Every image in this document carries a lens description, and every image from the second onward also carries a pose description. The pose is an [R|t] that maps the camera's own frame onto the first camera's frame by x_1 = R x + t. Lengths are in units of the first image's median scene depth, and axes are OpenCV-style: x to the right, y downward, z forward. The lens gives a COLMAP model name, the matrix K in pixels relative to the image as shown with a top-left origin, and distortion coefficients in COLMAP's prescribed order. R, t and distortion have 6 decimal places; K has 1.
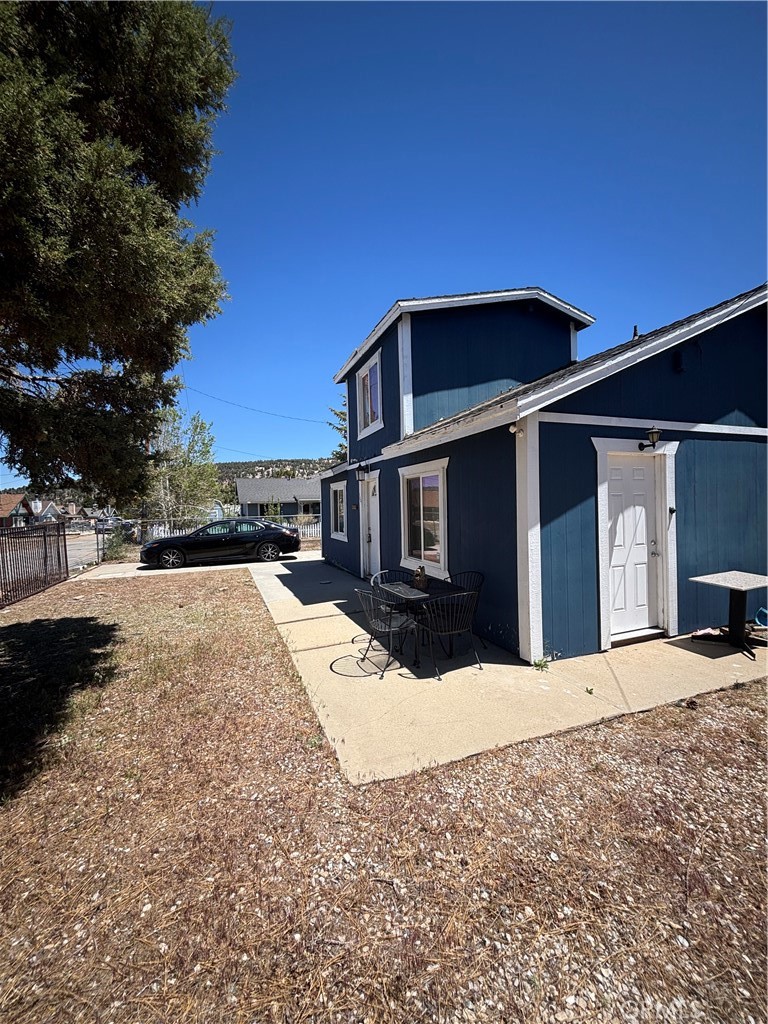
lens RADIAL K [[417.5, 0, 384.7], [0, 417.5, 511.3], [0, 0, 1]] dist [-0.007123, -0.000390]
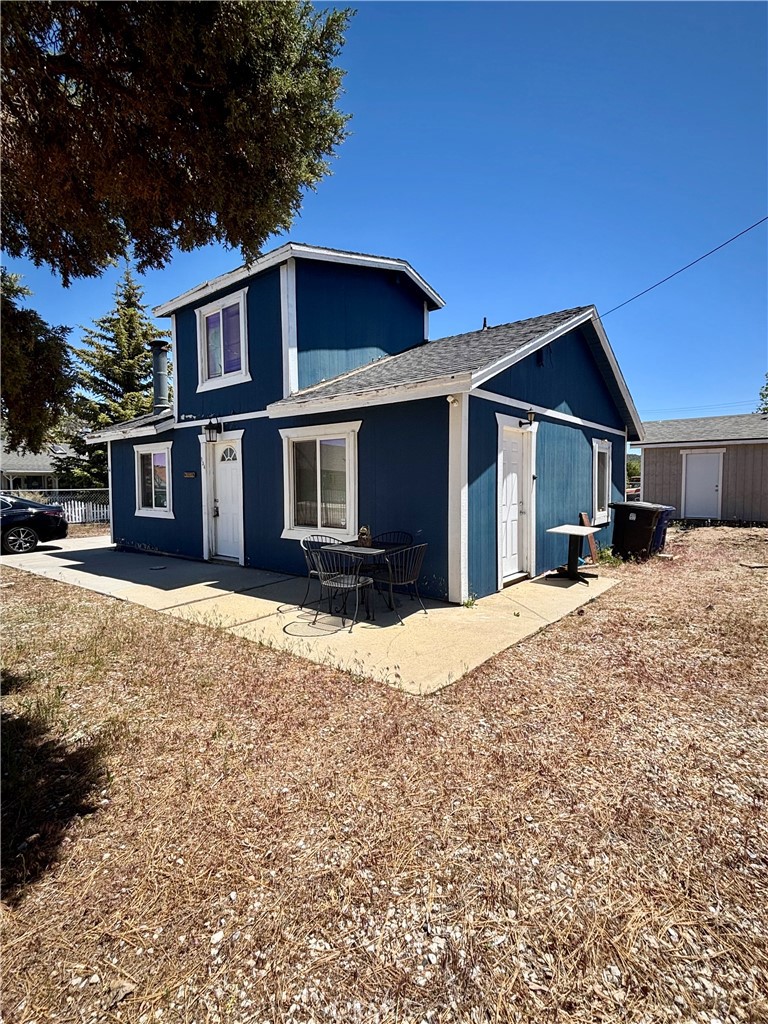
lens RADIAL K [[490.1, 0, 382.4], [0, 490.1, 511.3], [0, 0, 1]] dist [0.008762, 0.000971]
pose [[0.867301, -0.011160, 0.497660, -0.434025], [-0.005601, 0.999467, 0.032175, 0.054996], [-0.497753, -0.030693, 0.866775, -0.052033]]
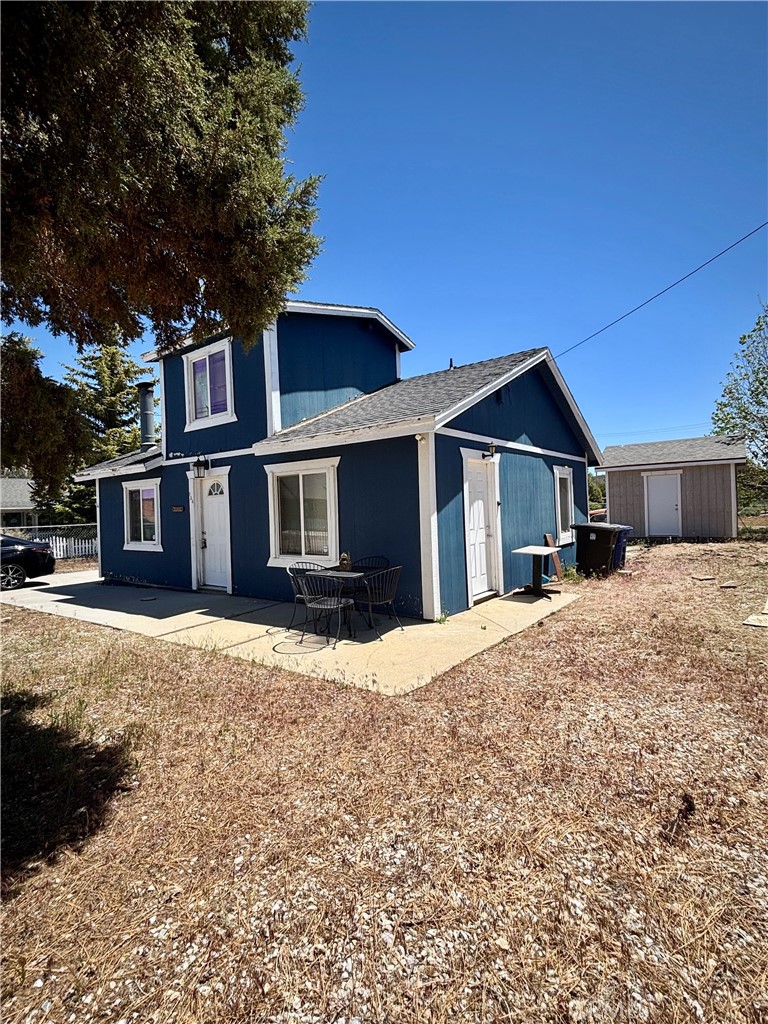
lens RADIAL K [[490.1, 0, 384.2], [0, 490.1, 512.3], [0, 0, 1]] dist [0.008762, 0.000971]
pose [[0.846248, -0.009193, 0.532710, -0.487924], [0.022541, 0.999574, -0.018558, 0.048753], [-0.532312, 0.027713, 0.846094, -0.166906]]
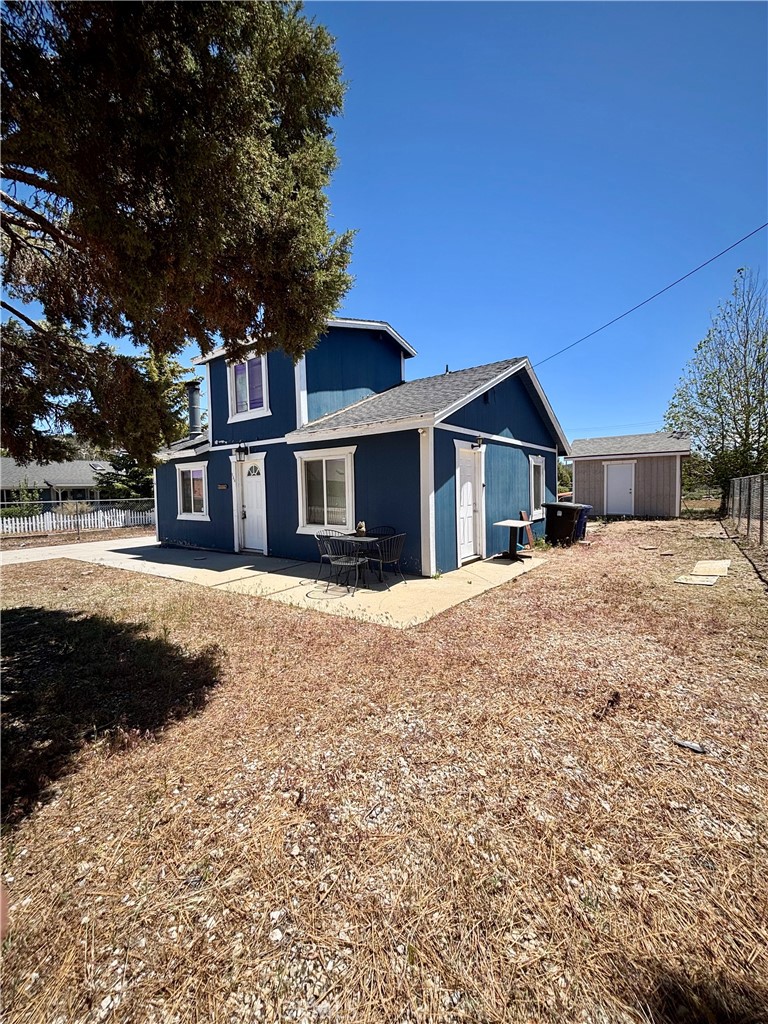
lens RADIAL K [[413.3, 0, 385.5], [0, 413.3, 511.9], [0, 0, 1]] dist [0.010633, -0.000306]
pose [[0.846987, -0.022665, 0.531130, -0.544362], [0.009980, 0.999593, 0.026742, 0.057909], [-0.531520, -0.017349, 0.846868, -0.218041]]
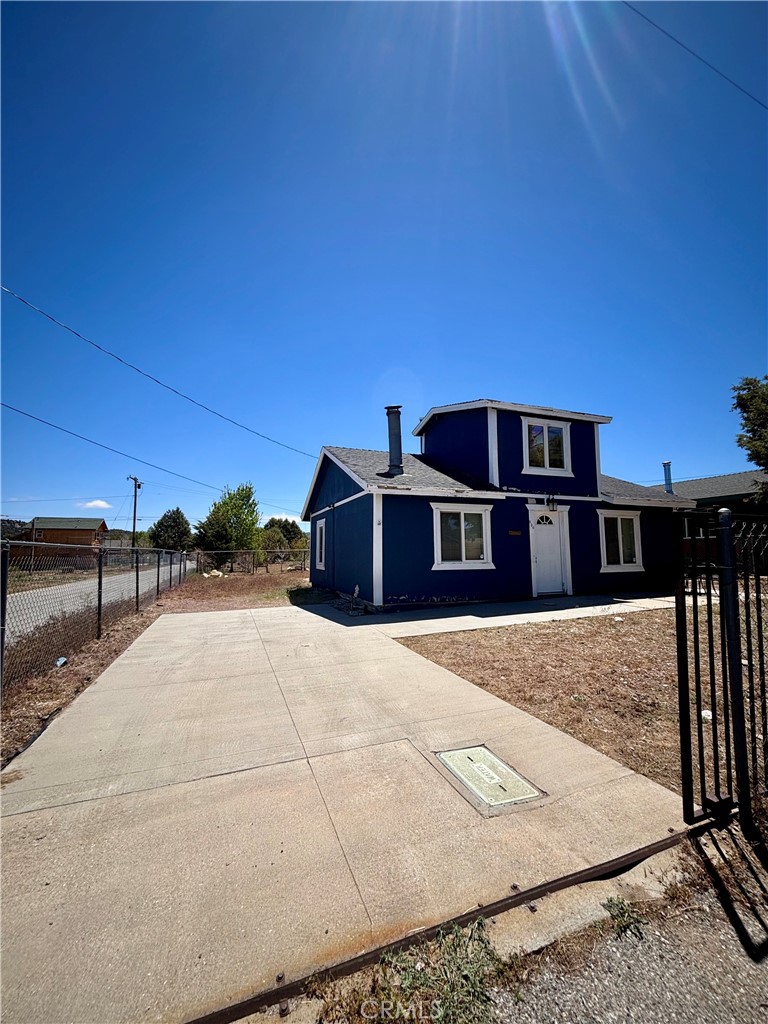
lens RADIAL K [[413.3, 0, 385.2], [0, 413.3, 512.4], [0, 0, 1]] dist [0.010633, -0.000306]
pose [[0.024788, 0.115360, 0.993014, -2.178260], [0.019753, 0.993069, -0.115859, 0.103316], [-0.999498, 0.022487, 0.022337, 2.508094]]
